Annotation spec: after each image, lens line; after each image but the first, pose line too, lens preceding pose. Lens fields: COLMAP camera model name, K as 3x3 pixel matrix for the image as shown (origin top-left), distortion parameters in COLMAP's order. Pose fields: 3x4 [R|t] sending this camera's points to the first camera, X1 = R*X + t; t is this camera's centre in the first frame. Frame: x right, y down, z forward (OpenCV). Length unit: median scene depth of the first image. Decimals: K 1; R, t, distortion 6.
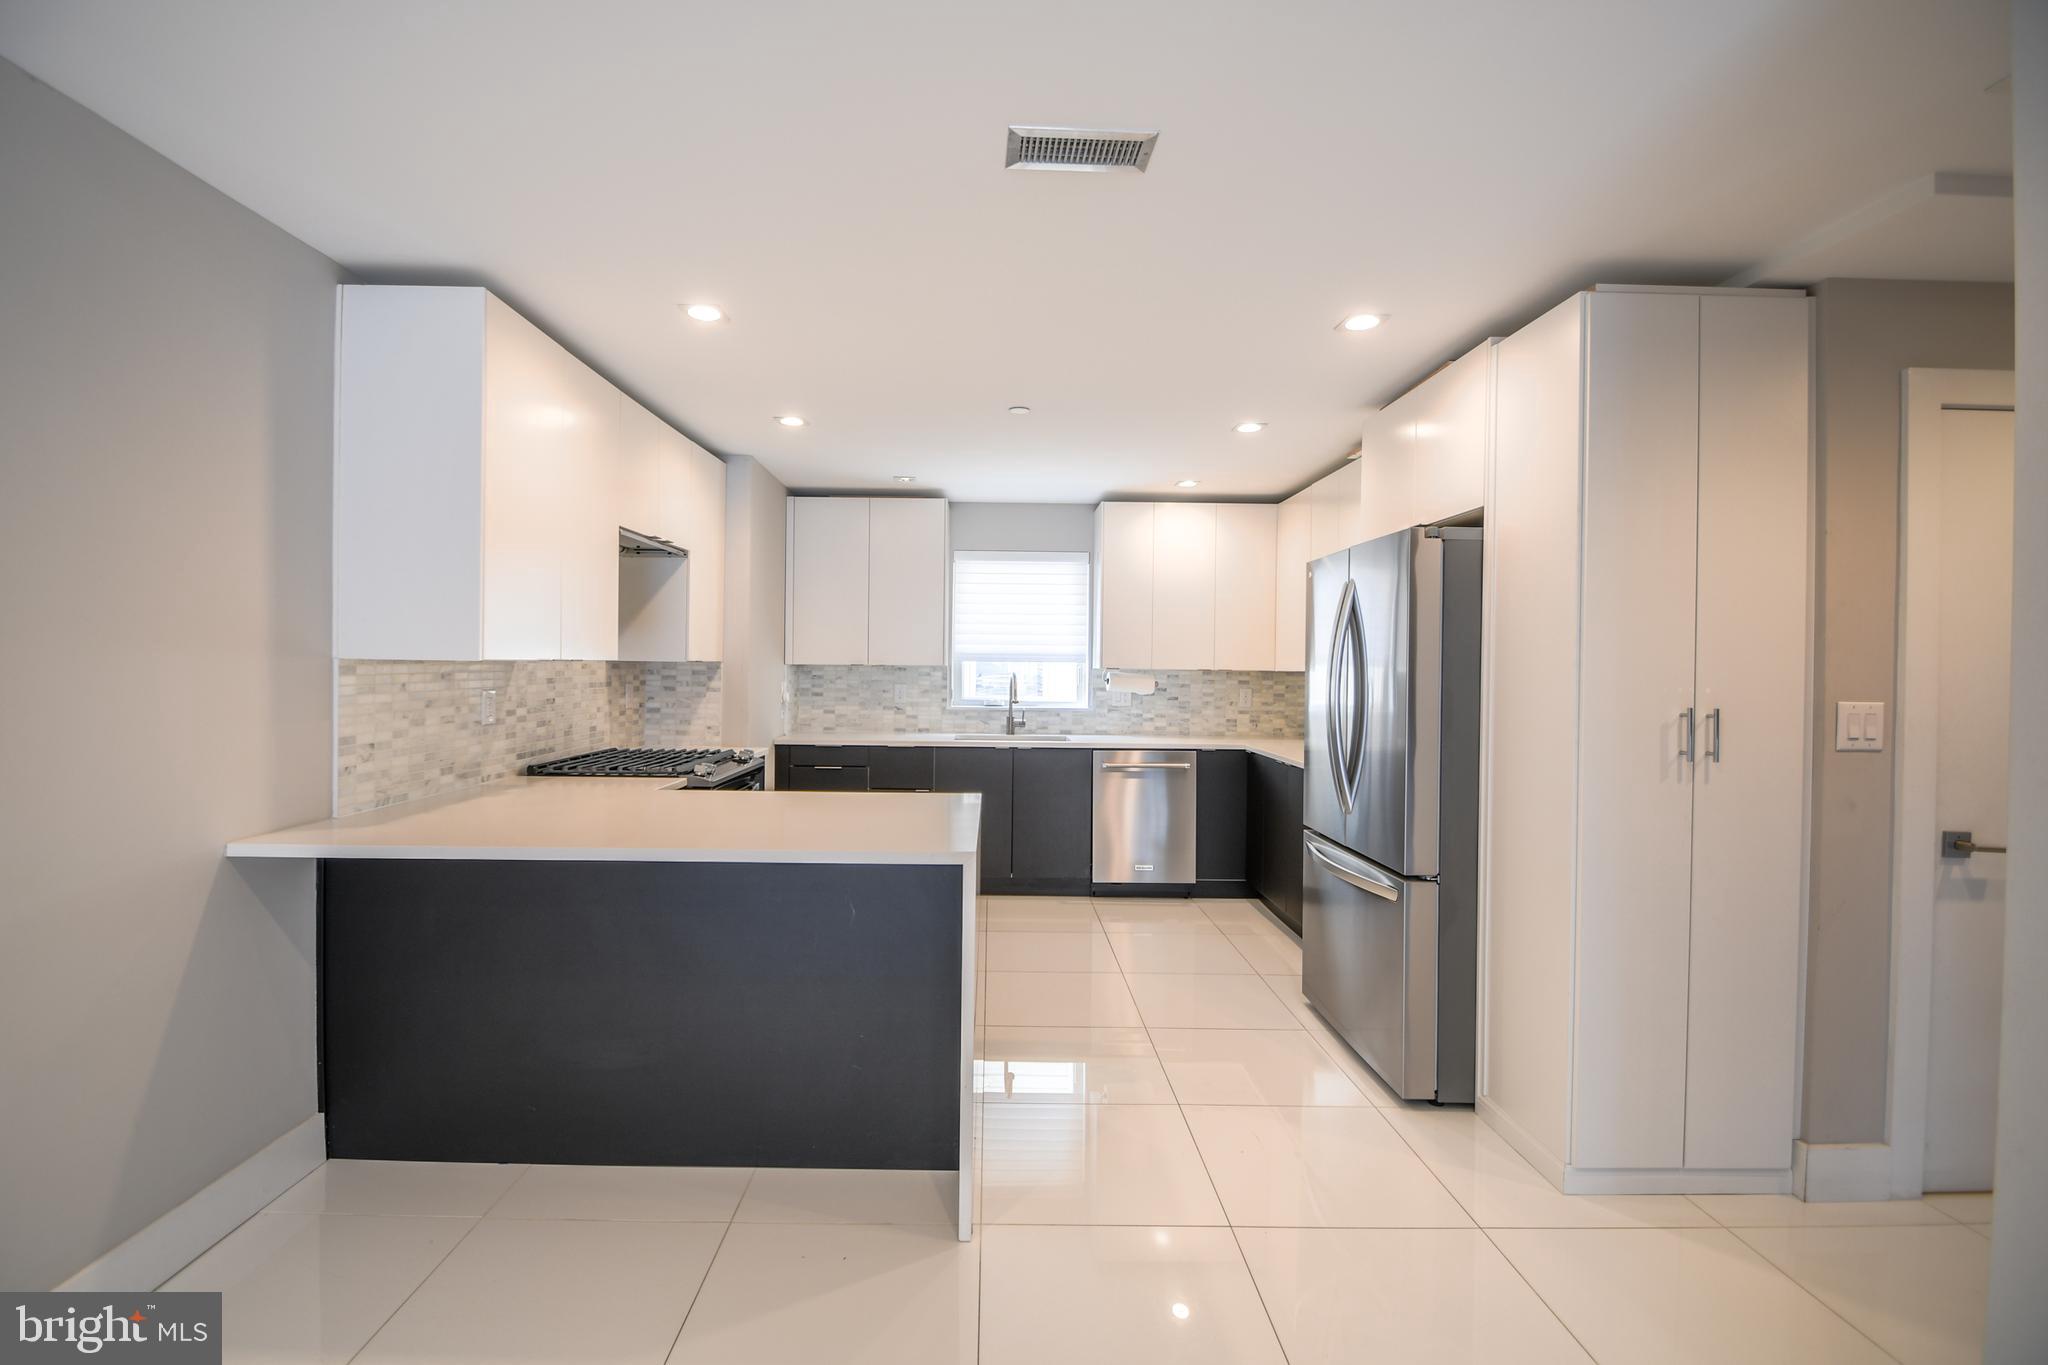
lens RADIAL K [[906.9, 0, 996.3], [0, 906.9, 671.7], [0, 0, 1]] dist [0.002833, -0.009845]
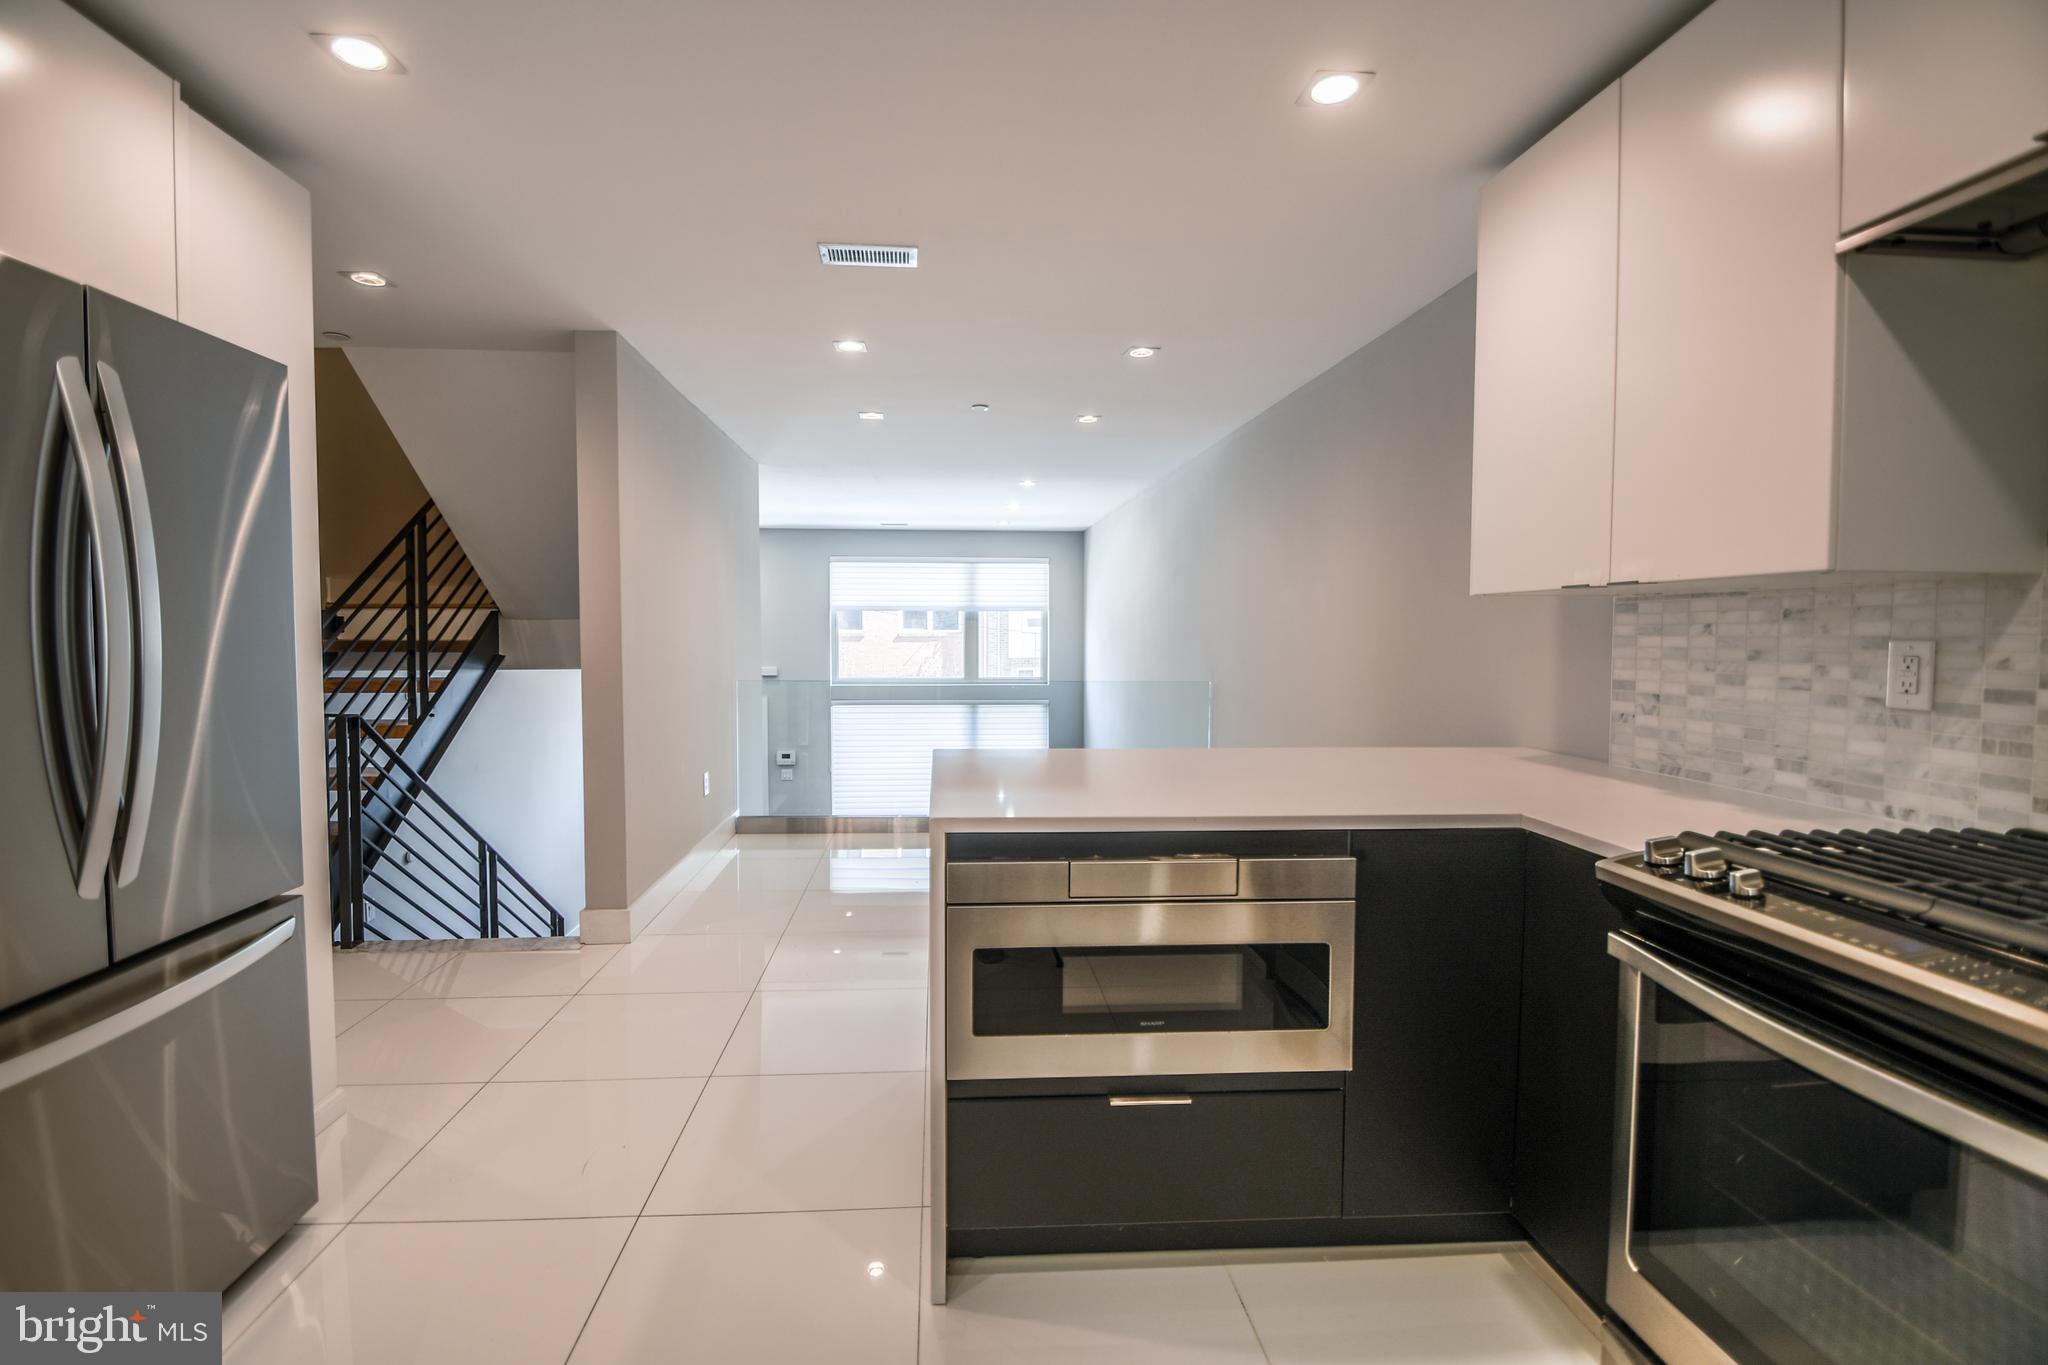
lens RADIAL K [[906.9, 0, 1017.8], [0, 906.9, 670.0], [0, 0, 1]] dist [0.002833, -0.009845]
pose [[-0.996963, -0.016414, -0.076128, -0.018187], [-0.020220, 0.998570, 0.049494, 0.015083], [0.075206, 0.050883, -0.995869, 1.014321]]
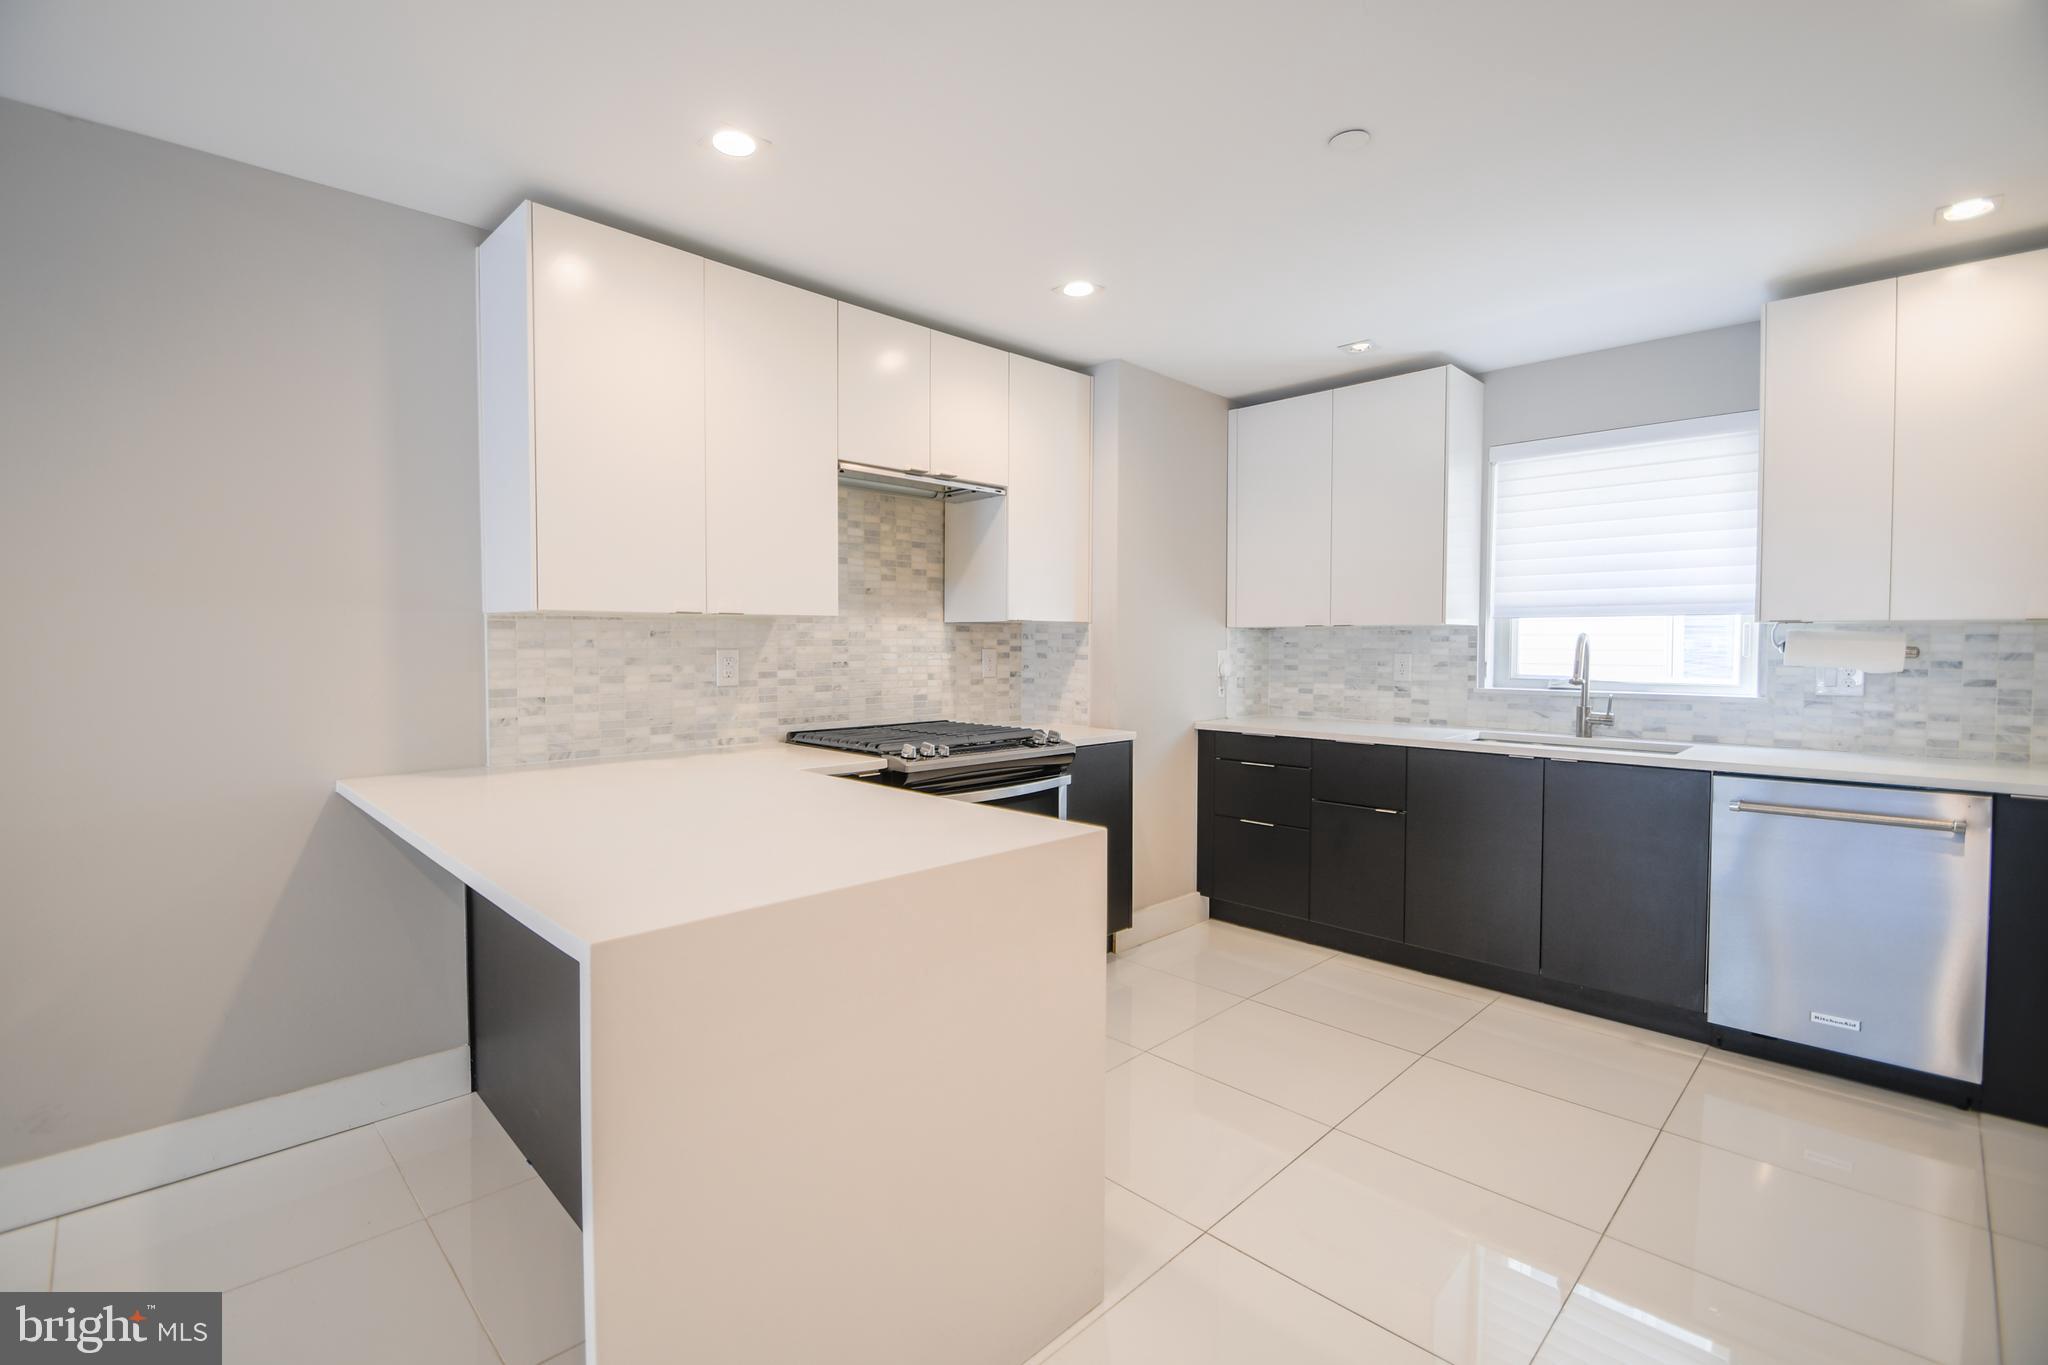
lens RADIAL K [[906.9, 0, 986.0], [0, 906.9, 670.4], [0, 0, 1]] dist [0.002833, -0.009845]
pose [[0.690409, 0.011343, -0.723331, 0.222812], [0.001136, 0.999859, 0.016764, 0.018239], [0.723419, -0.012395, 0.690298, 0.372002]]
